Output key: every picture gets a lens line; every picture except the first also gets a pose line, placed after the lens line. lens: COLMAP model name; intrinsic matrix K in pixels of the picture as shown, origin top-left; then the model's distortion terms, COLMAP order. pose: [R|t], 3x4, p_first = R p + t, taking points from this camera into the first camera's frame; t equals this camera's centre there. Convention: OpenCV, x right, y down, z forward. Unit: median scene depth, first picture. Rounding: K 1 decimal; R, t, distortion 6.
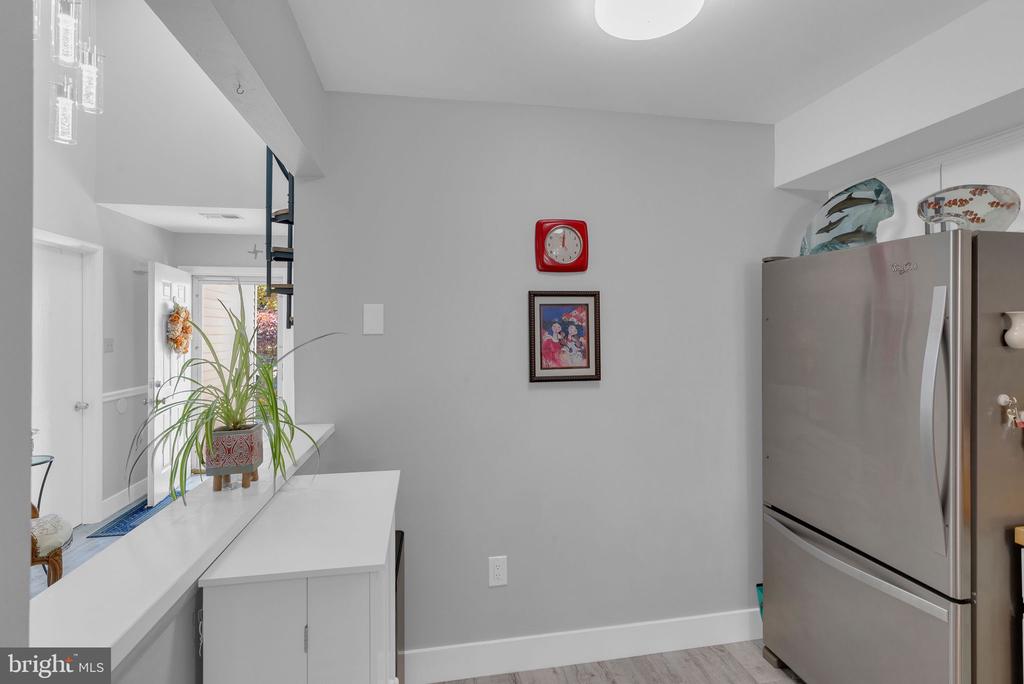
lens RADIAL K [[506.4, 0, 528.1], [0, 506.4, 325.0], [0, 0, 1]] dist [0.001168, 0.000296]
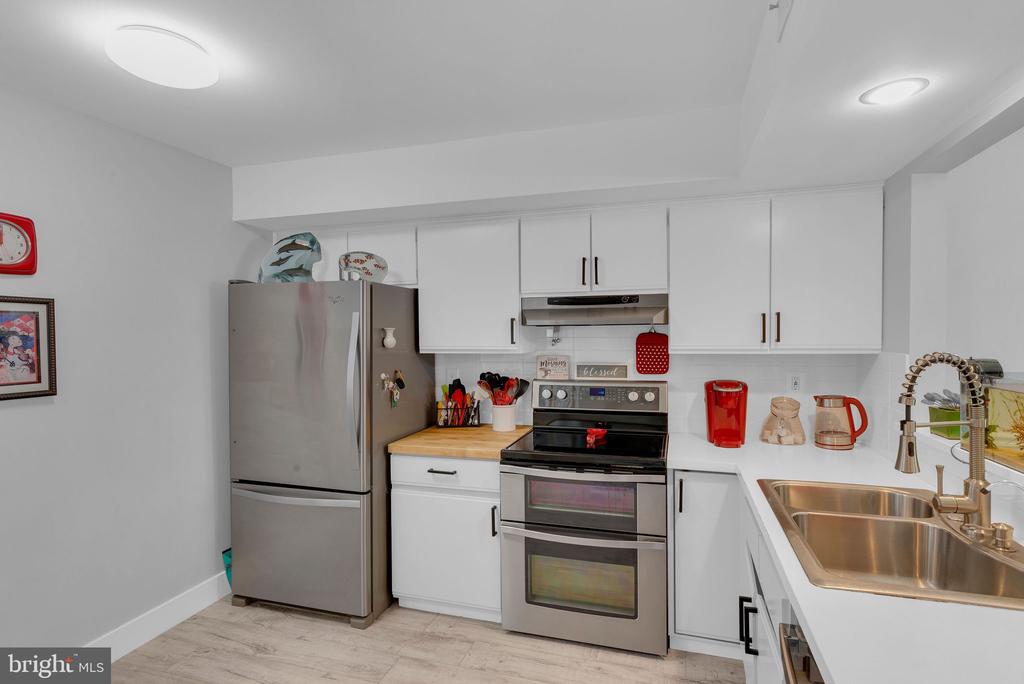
lens RADIAL K [[524.3, 0, 524.0], [0, 524.3, 342.0], [0, 0, 1]] dist [0.002125, 0.000328]
pose [[0.472093, -0.013347, 0.881447, -0.324550], [-0.000720, 0.999879, 0.015526, -0.003557], [-0.881548, -0.007964, 0.472027, -0.225003]]
